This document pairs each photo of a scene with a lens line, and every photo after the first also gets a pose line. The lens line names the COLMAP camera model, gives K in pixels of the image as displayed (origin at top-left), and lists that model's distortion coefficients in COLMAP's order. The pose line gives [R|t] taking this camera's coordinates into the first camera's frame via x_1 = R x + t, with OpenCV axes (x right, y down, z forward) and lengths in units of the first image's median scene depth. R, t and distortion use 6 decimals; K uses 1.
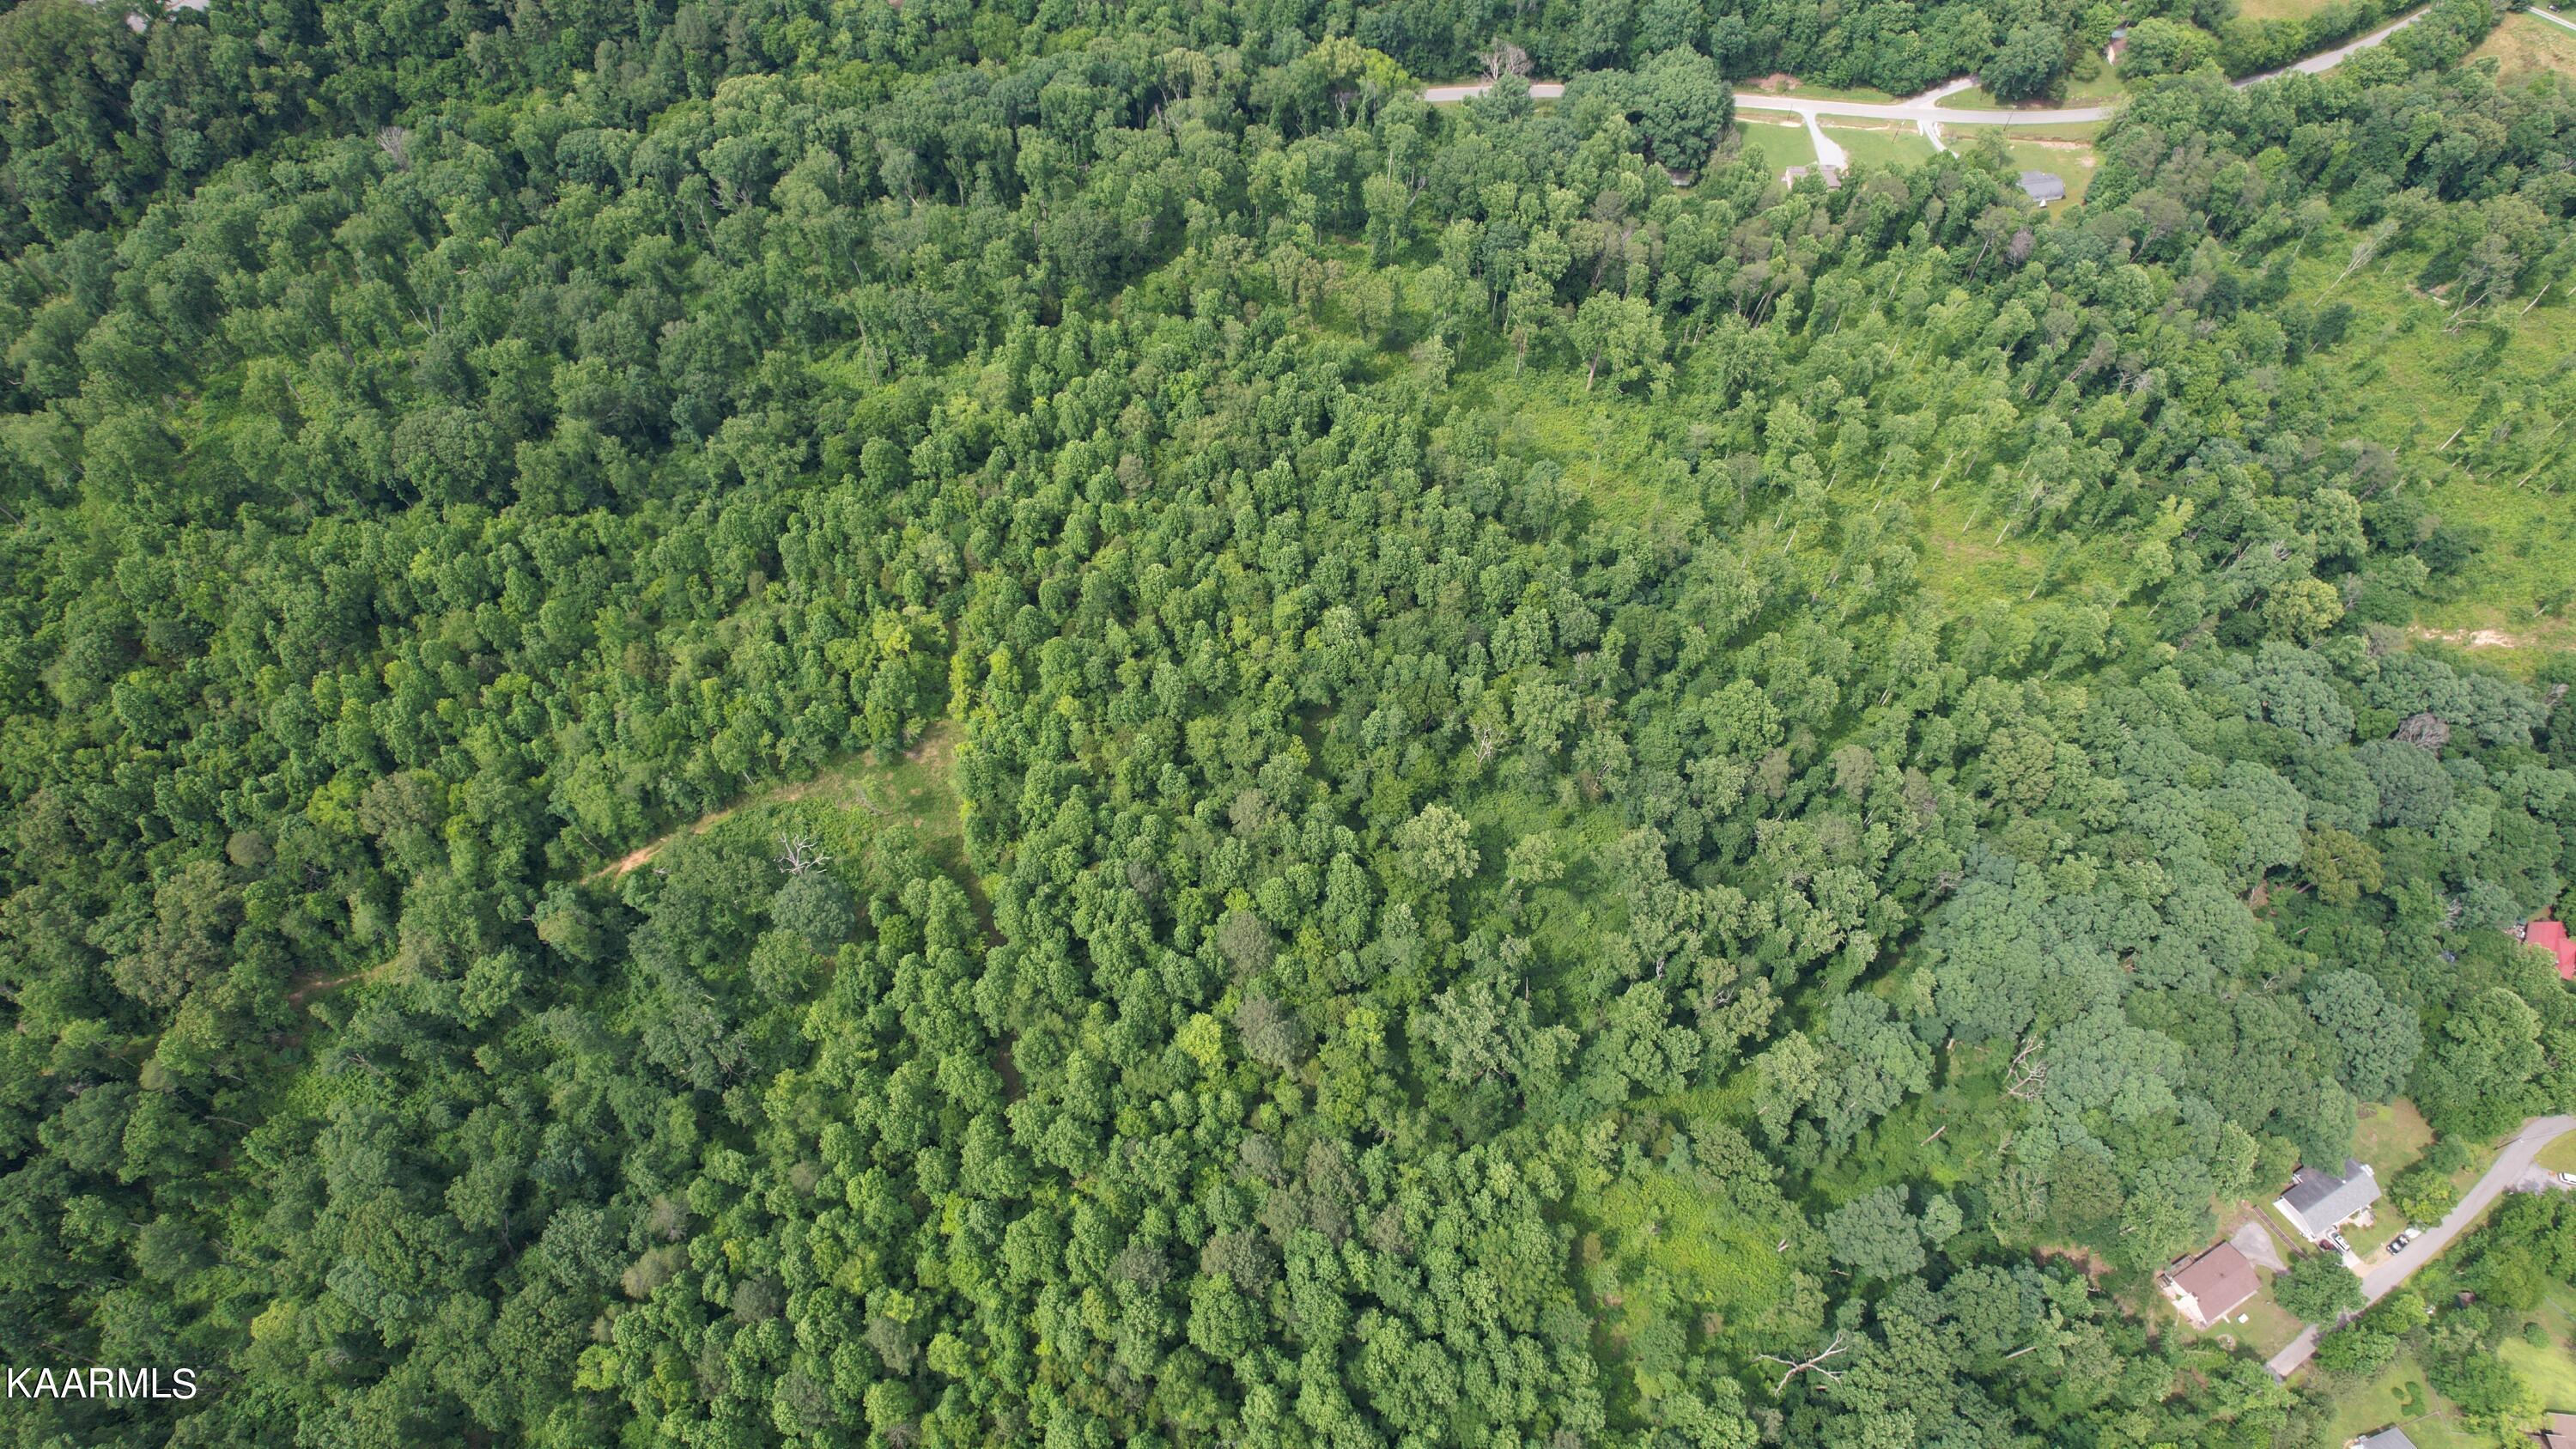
lens RADIAL K [[1645.5, 0, 1286.0], [0, 1645.5, 723.9], [0, 0, 1]] dist [-0.073713, 0.067686]
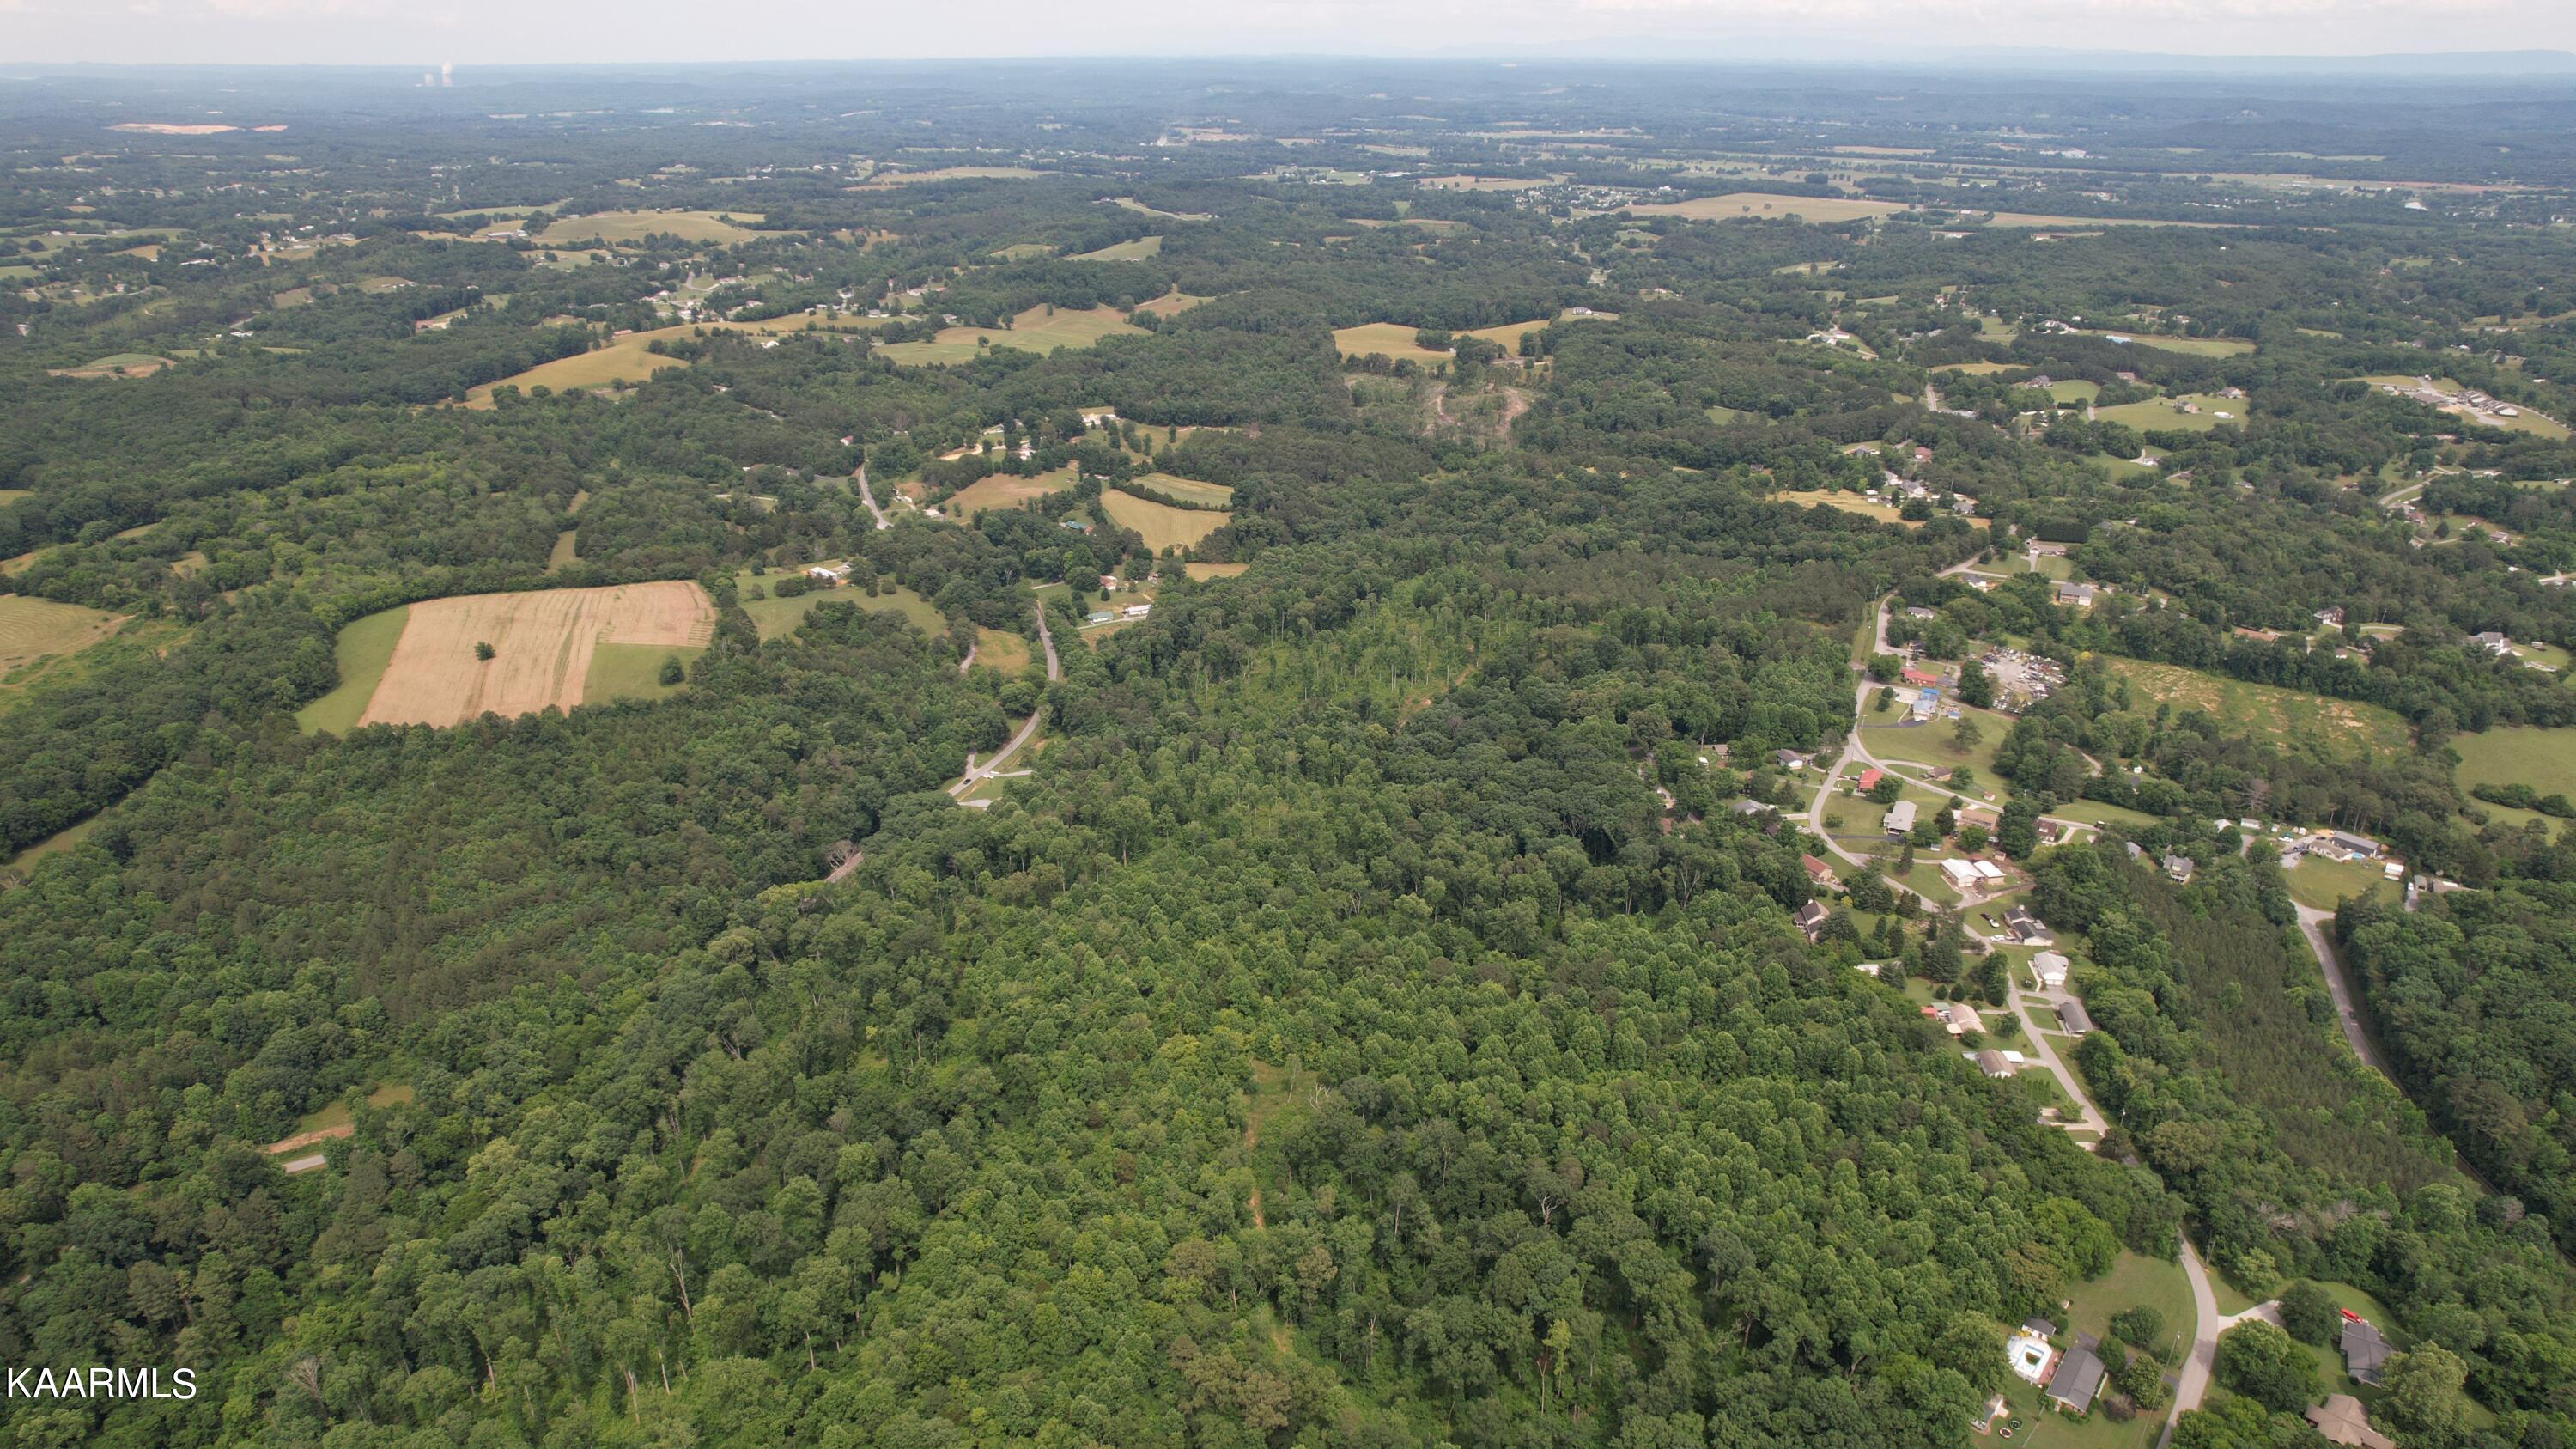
lens RADIAL K [[1645.5, 0, 1300.5], [0, 1645.5, 714.0], [0, 0, 1]] dist [-0.073713, 0.067686]
pose [[0.310269, -0.371754, 0.874947, -1.256249], [0.830873, 0.553265, -0.059564, -0.041595], [-0.461935, 0.745451, 0.480541, -0.022085]]
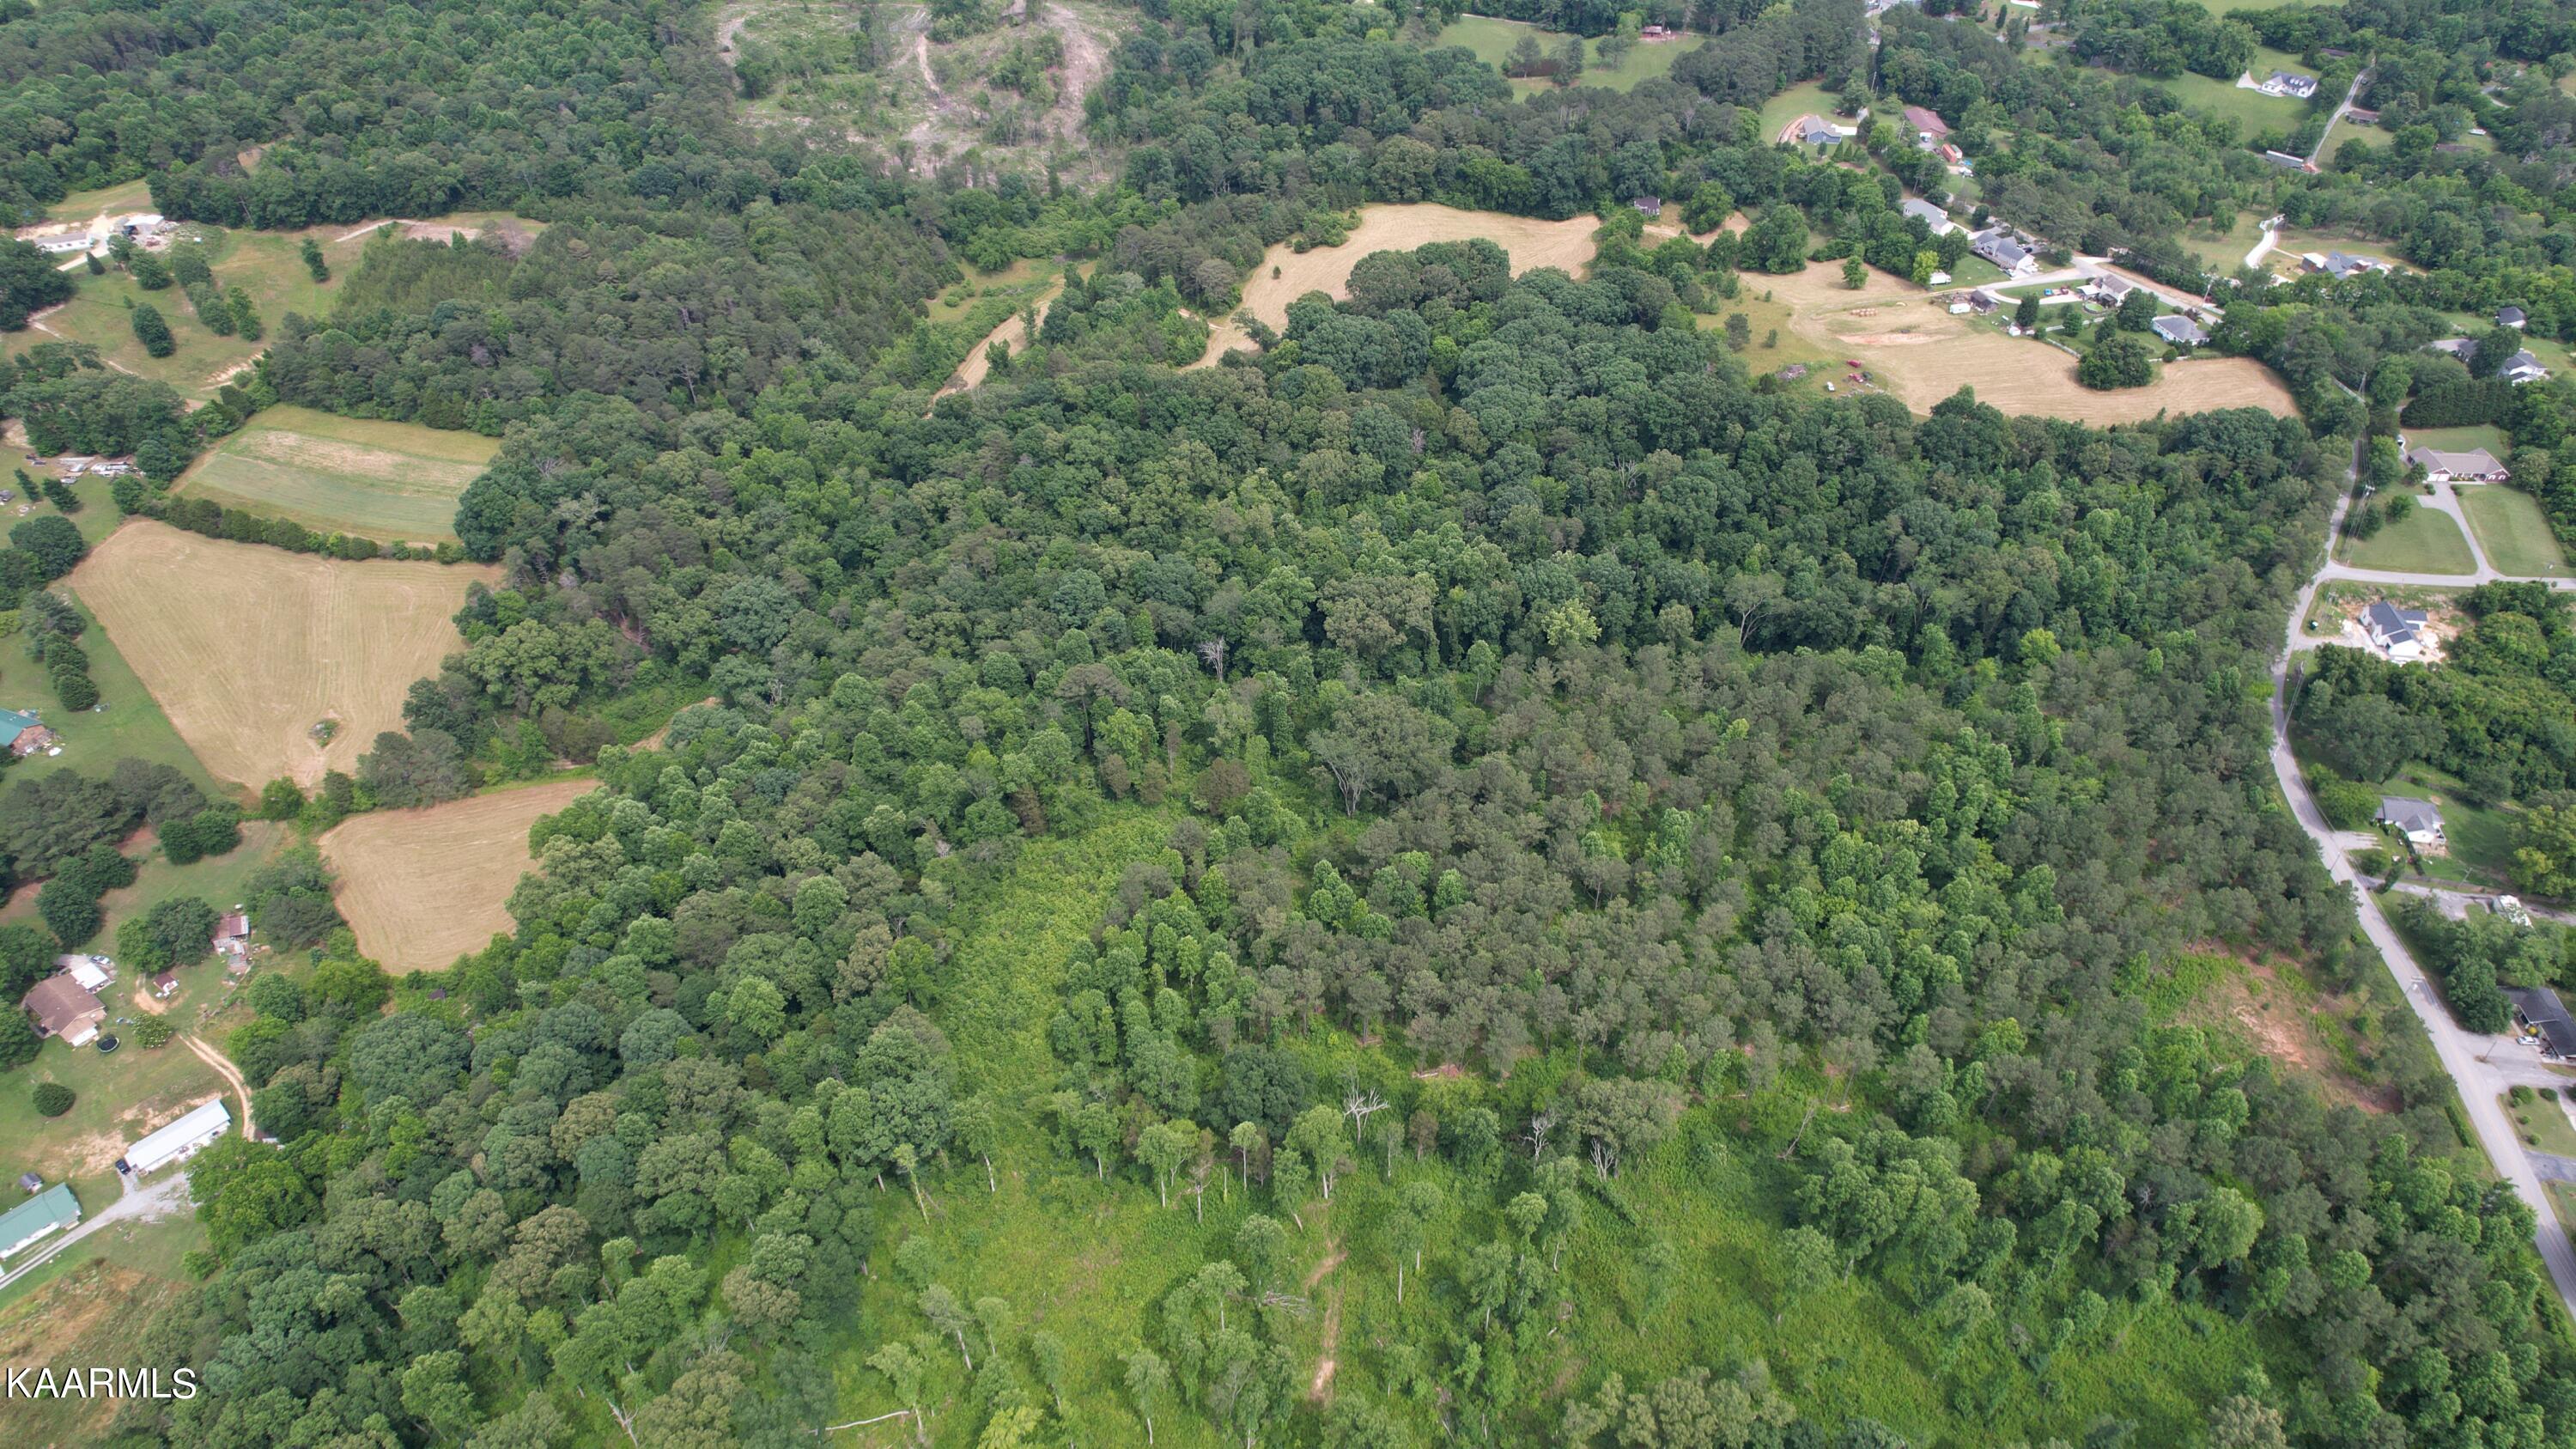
lens RADIAL K [[1645.5, 0, 1303.0], [0, 1645.5, 713.8], [0, 0, 1]] dist [-0.073713, 0.067686]
pose [[-0.008244, -0.654652, 0.755885, 0.645565], [0.872655, 0.364389, 0.325105, -0.369360], [-0.488267, 0.662308, 0.568281, 0.372077]]
